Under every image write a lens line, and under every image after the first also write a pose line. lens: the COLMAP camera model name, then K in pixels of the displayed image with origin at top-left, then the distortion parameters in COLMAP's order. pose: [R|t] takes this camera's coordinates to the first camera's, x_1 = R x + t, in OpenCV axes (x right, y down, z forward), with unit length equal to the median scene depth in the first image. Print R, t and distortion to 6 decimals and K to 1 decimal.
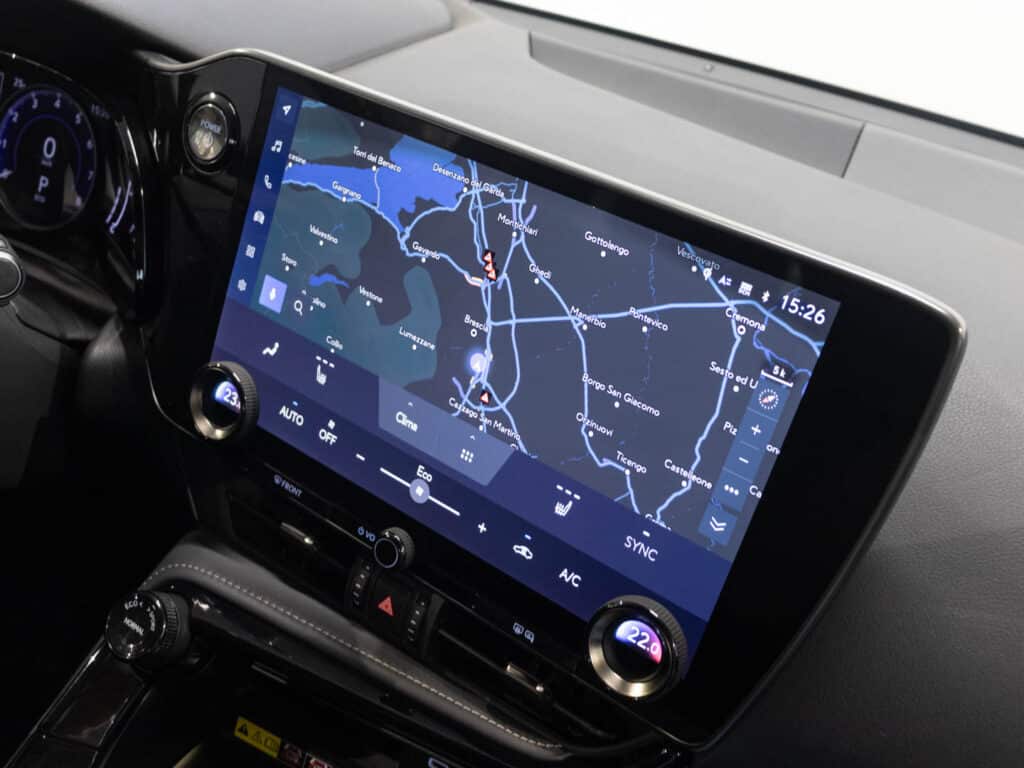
lens RADIAL K [[1028.6, 0, 512.0], [0, 1028.6, 384.0], [0, 0, 1]] dist [-0.006850, -0.008318]
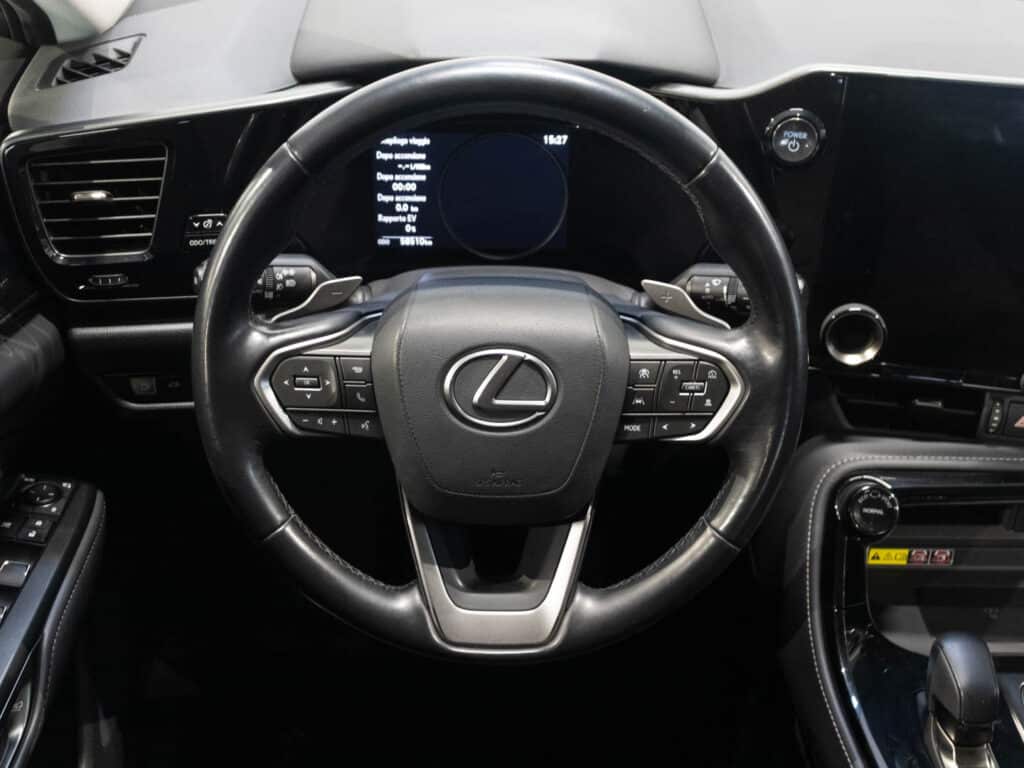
lens RADIAL K [[1115.8, 0, 512.0], [0, 1115.8, 384.0], [0, 0, 1]] dist [-0.014210, -0.000546]
pose [[0.889262, -0.386576, 0.244485, -1.088929], [0.329860, 0.912296, 0.242710, -0.432724], [-0.316869, -0.135187, 0.938786, -0.208657]]
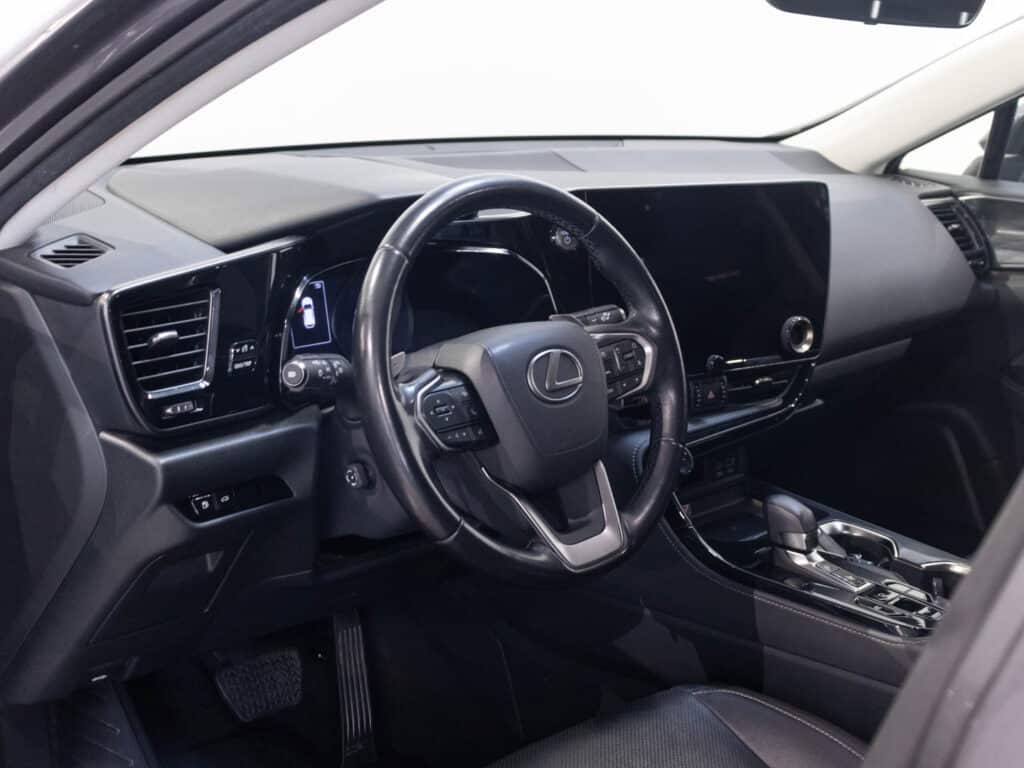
lens RADIAL K [[1285.9, 0, 512.0], [0, 1285.9, 384.0], [0, 0, 1]] dist [-0.008240, -0.004643]
pose [[0.386389, -0.423897, 0.819155, -2.532999], [0.436132, 0.866537, 0.242697, -0.662637], [-0.812707, 0.263484, 0.519696, -0.103490]]
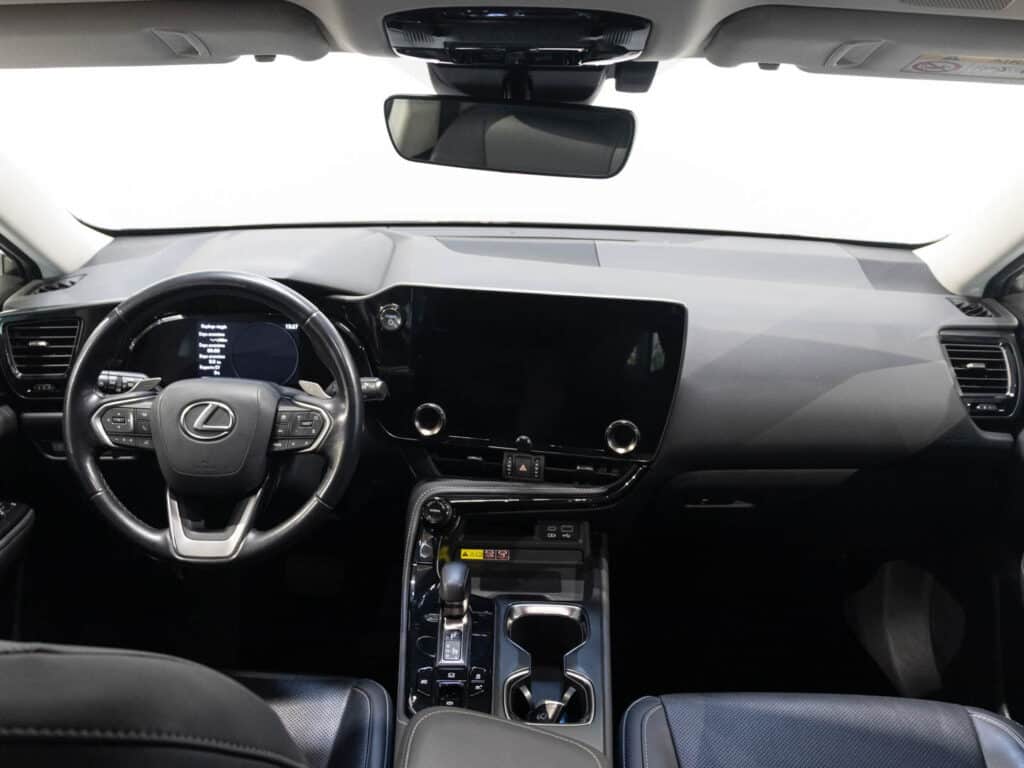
lens RADIAL K [[920.3, 0, 512.0], [0, 920.3, 384.0], [0, 0, 1]] dist [-0.003045, 0.001949]
pose [[0.894569, -0.303819, 0.327781, -0.848392], [0.325508, 0.945463, -0.012019, 0.029675], [-0.306253, 0.117448, 0.944677, -1.241220]]
